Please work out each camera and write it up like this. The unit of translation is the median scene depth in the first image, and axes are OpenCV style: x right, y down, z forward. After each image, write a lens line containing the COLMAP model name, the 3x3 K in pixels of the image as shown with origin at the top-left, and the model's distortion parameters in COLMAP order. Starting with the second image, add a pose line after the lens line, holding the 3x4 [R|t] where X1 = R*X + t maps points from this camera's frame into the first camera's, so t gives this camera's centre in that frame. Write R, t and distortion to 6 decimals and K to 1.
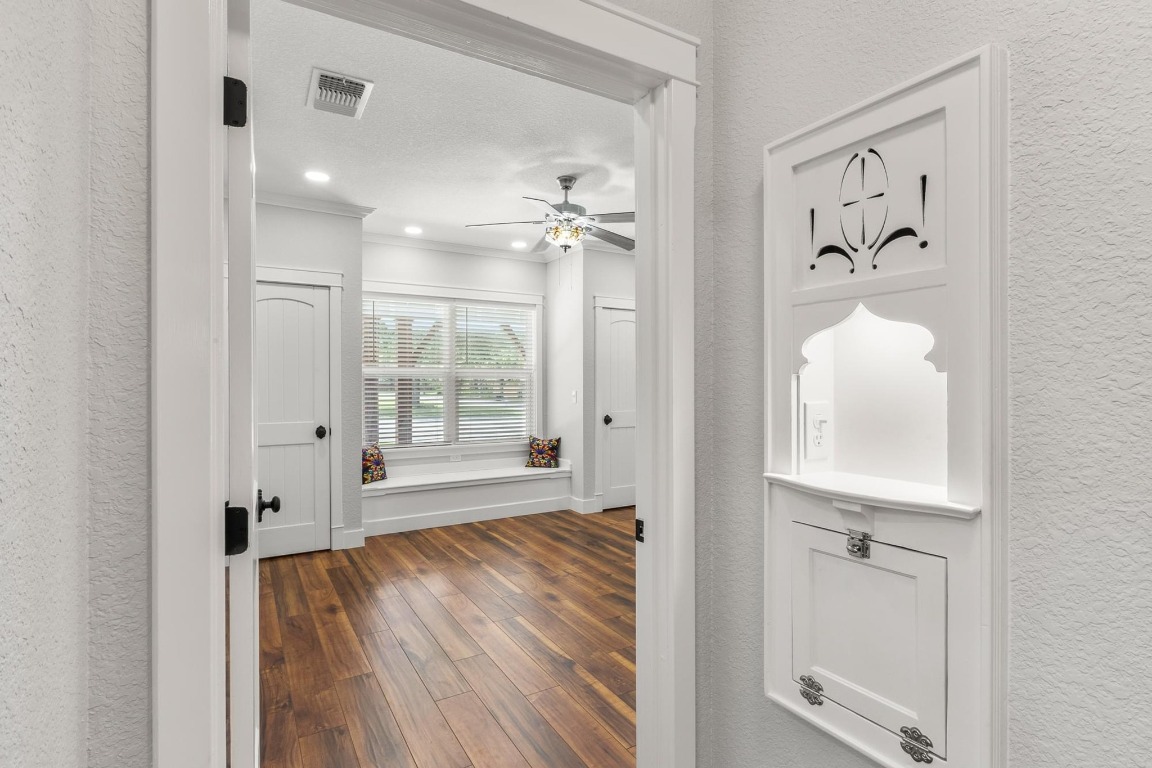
lens RADIAL K [[561.4, 0, 584.6], [0, 561.4, 374.8], [0, 0, 1]] dist [0.000105, -0.000631]
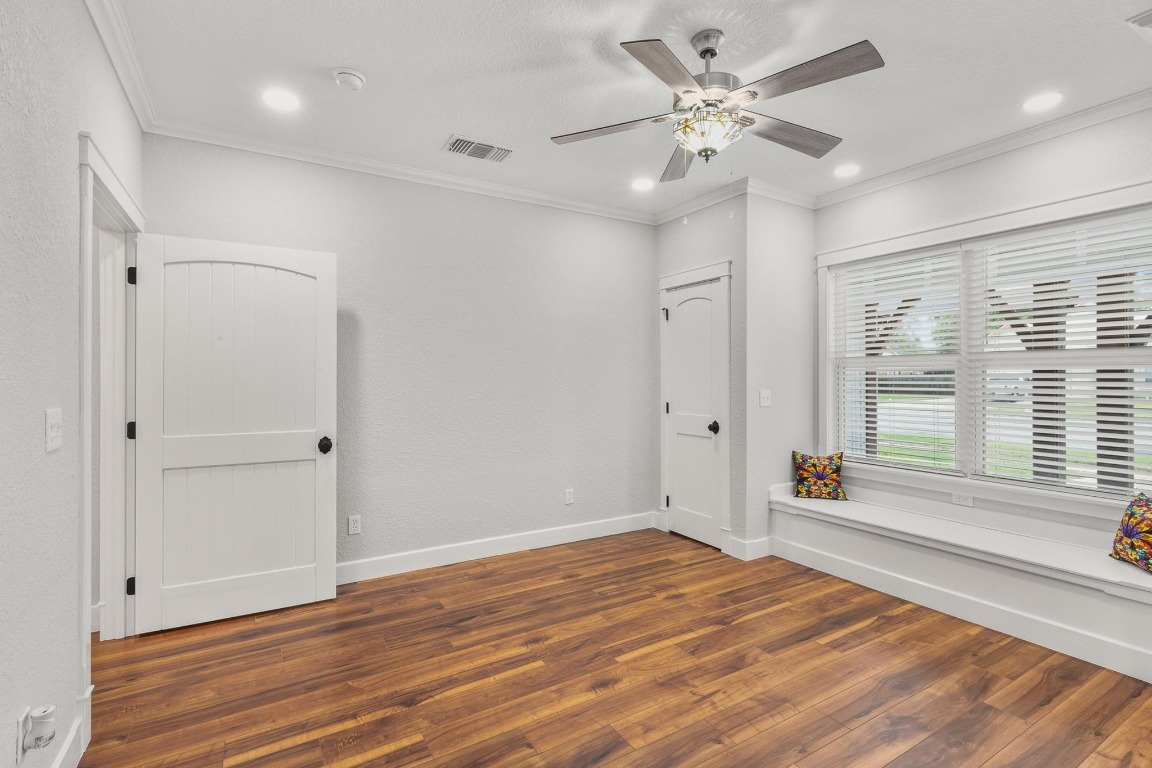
lens RADIAL K [[529.4, 0, 552.9], [0, 529.4, 378.3], [0, 0, 1]] dist [0.003718, 0.000393]
pose [[-0.011220, 0.003004, -0.999933, 0.484061], [0.016709, 0.999856, 0.002816, 0.008435], [0.999797, -0.016676, -0.011269, 0.760032]]
